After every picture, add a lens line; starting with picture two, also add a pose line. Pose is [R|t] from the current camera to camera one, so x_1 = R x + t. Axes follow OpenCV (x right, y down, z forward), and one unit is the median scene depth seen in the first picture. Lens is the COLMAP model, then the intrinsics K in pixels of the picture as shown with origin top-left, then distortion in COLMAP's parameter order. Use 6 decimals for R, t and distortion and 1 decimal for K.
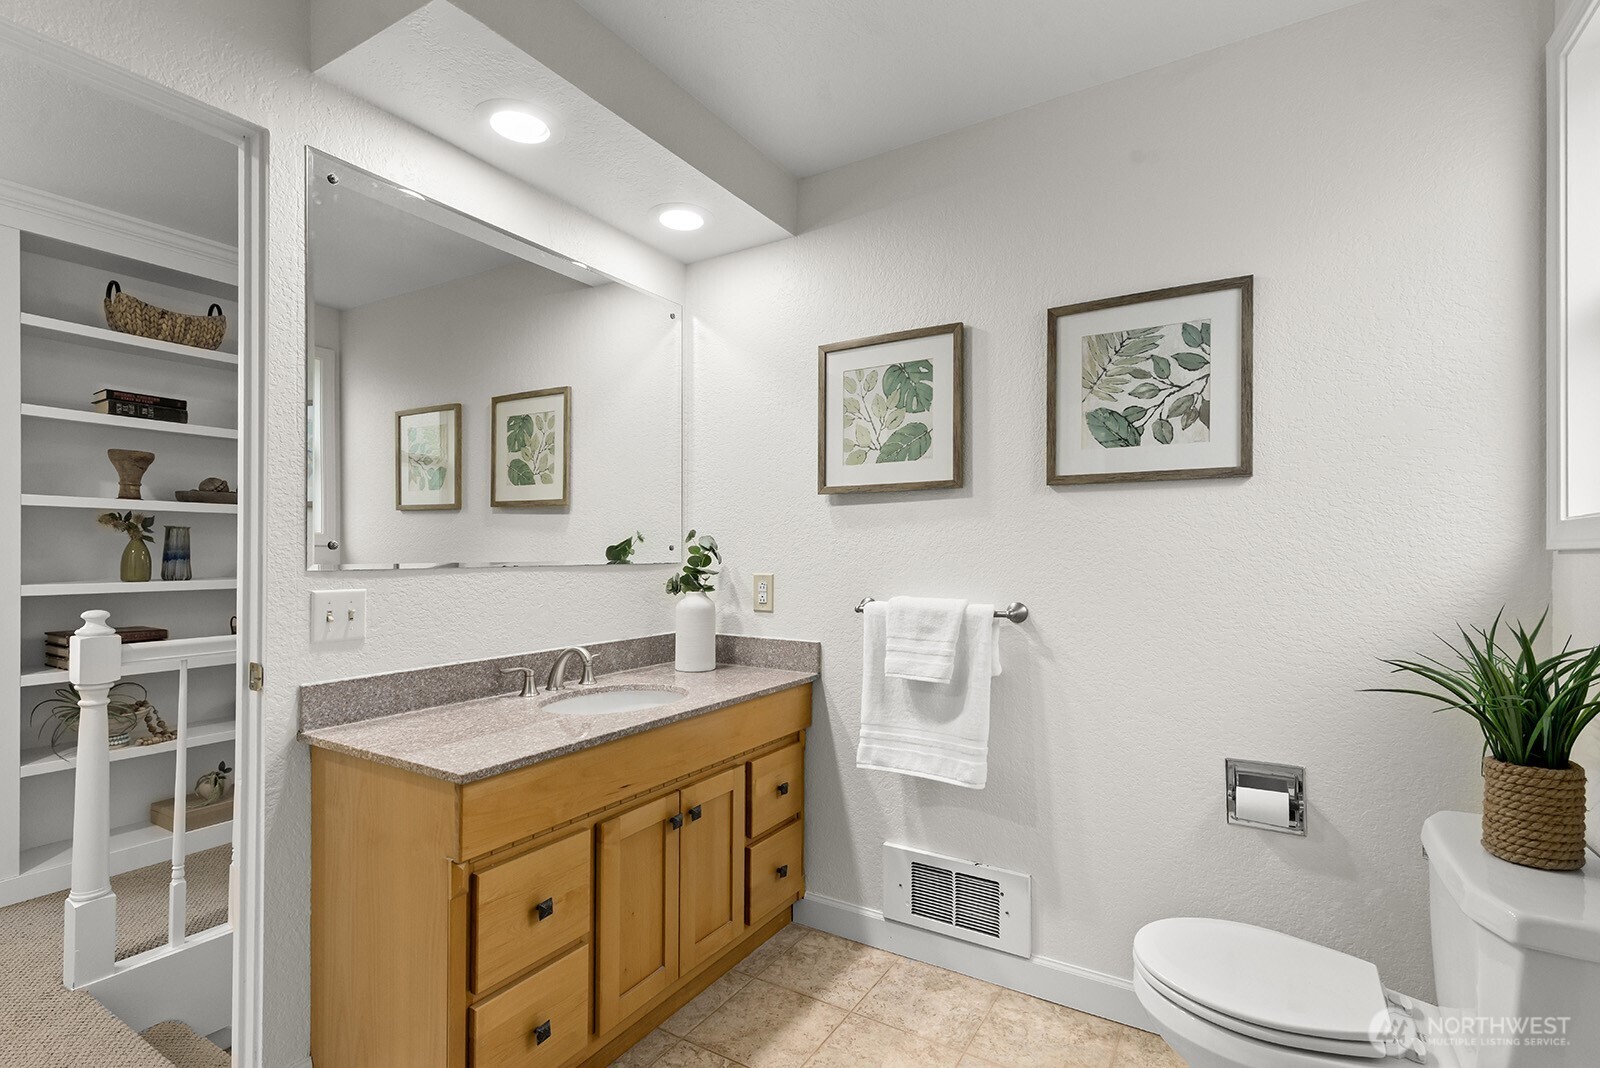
lens RADIAL K [[727.7, 0, 802.0], [0, 727.7, 549.8], [0, 0, 1]] dist [0.000017, 0.000013]
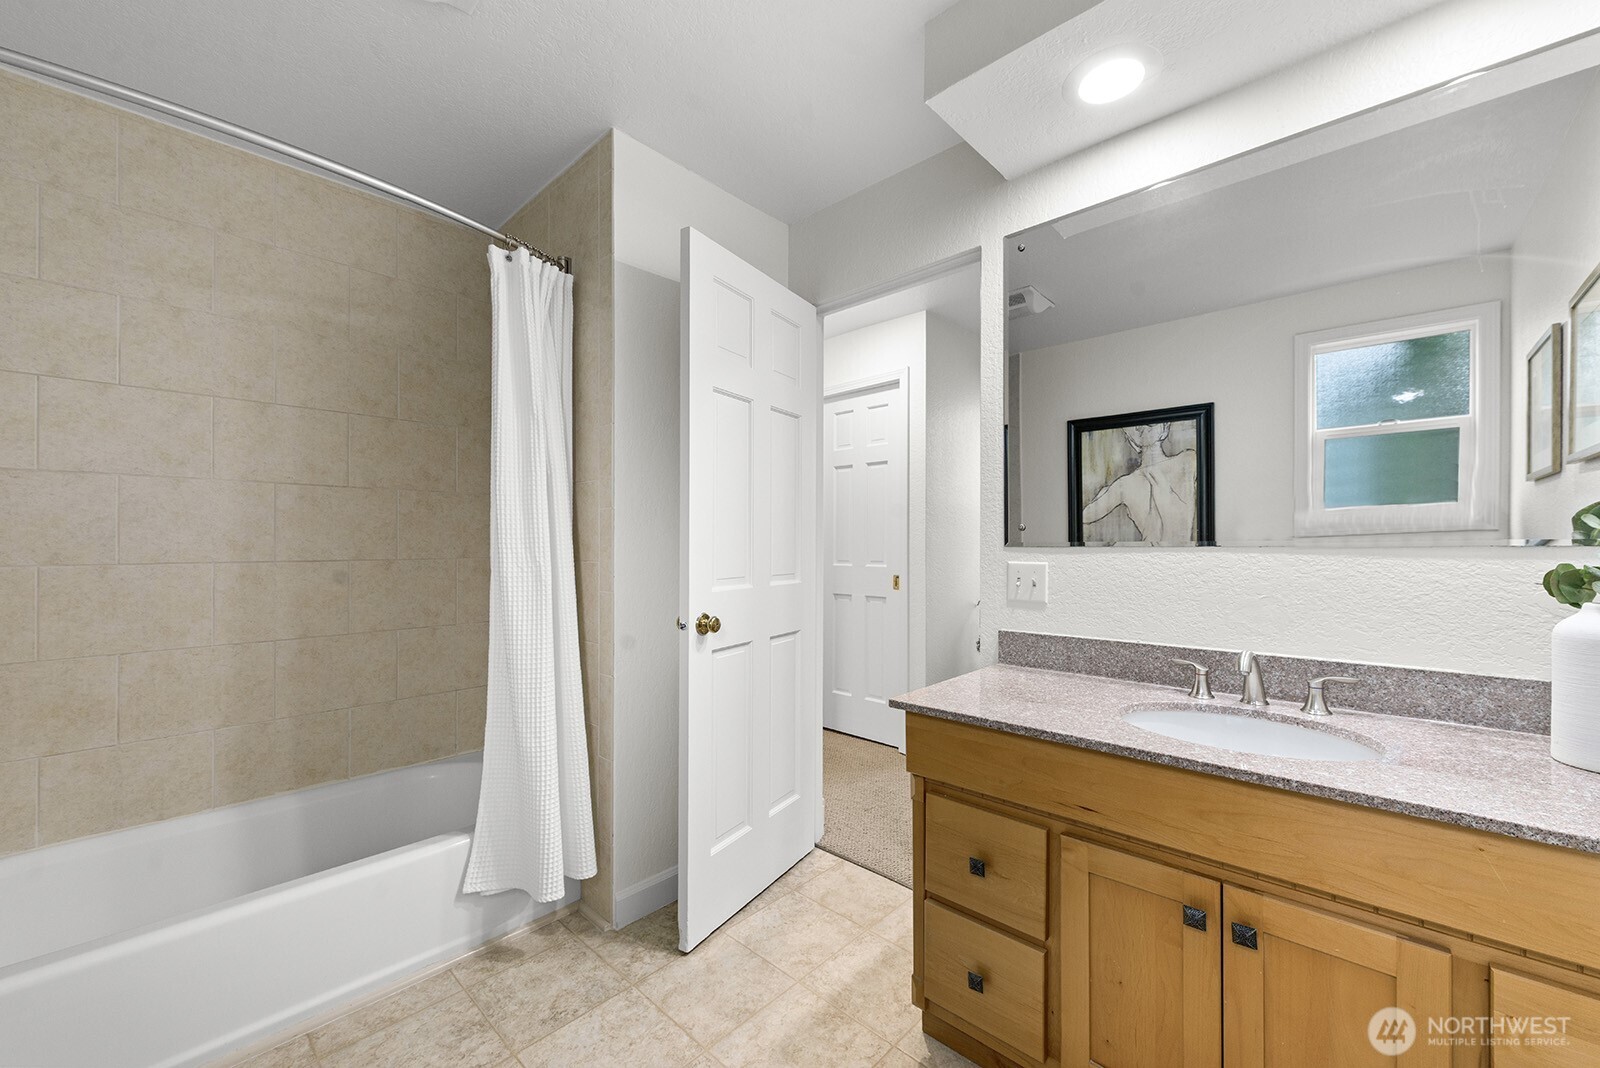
lens RADIAL K [[634.3, 0, 834.3], [0, 634.3, 542.0], [0, 0, 1]] dist [-0.000418, -0.000134]
pose [[-0.169381, -0.003448, -0.985545, 0.490220], [0.004147, 0.999983, -0.004211, 0.021195], [0.985542, -0.004801, -0.169364, 0.792377]]
